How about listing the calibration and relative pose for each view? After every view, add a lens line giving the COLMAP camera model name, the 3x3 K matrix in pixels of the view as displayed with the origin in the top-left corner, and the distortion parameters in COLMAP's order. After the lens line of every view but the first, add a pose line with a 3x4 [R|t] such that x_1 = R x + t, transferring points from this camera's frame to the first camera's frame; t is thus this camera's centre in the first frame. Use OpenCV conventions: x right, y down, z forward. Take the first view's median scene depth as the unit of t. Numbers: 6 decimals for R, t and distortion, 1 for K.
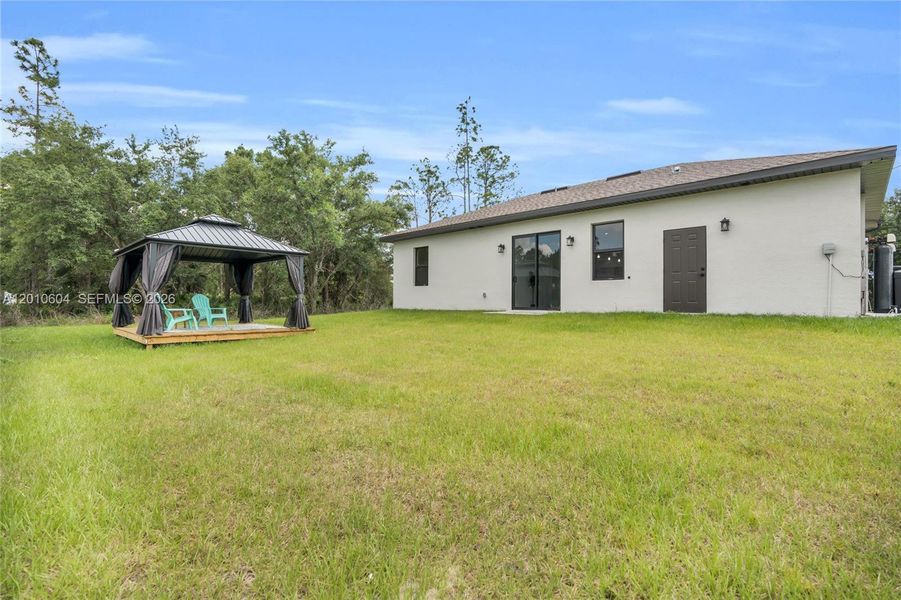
lens RADIAL K [[413.6, 0, 453.0], [0, 413.6, 288.4], [0, 0, 1]] dist [-0.001672, 0.000257]
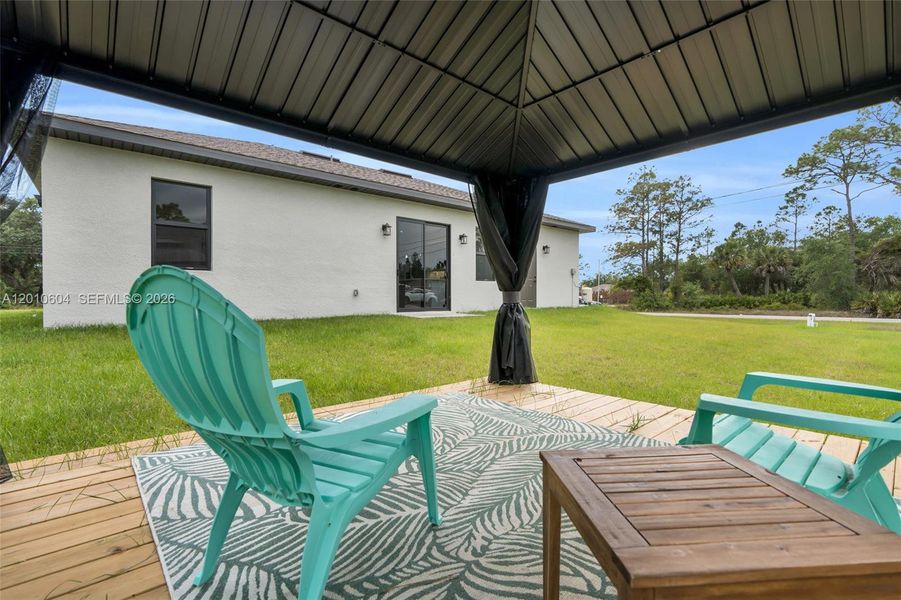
lens RADIAL K [[413.6, 0, 453.0], [0, 413.6, 288.4], [0, 0, 1]] dist [-0.001672, 0.000257]
pose [[0.074280, 0.032675, 0.996702, -0.626284], [-0.012013, 0.999420, -0.031869, 0.031347], [-0.997165, -0.009606, 0.074630, 0.843418]]
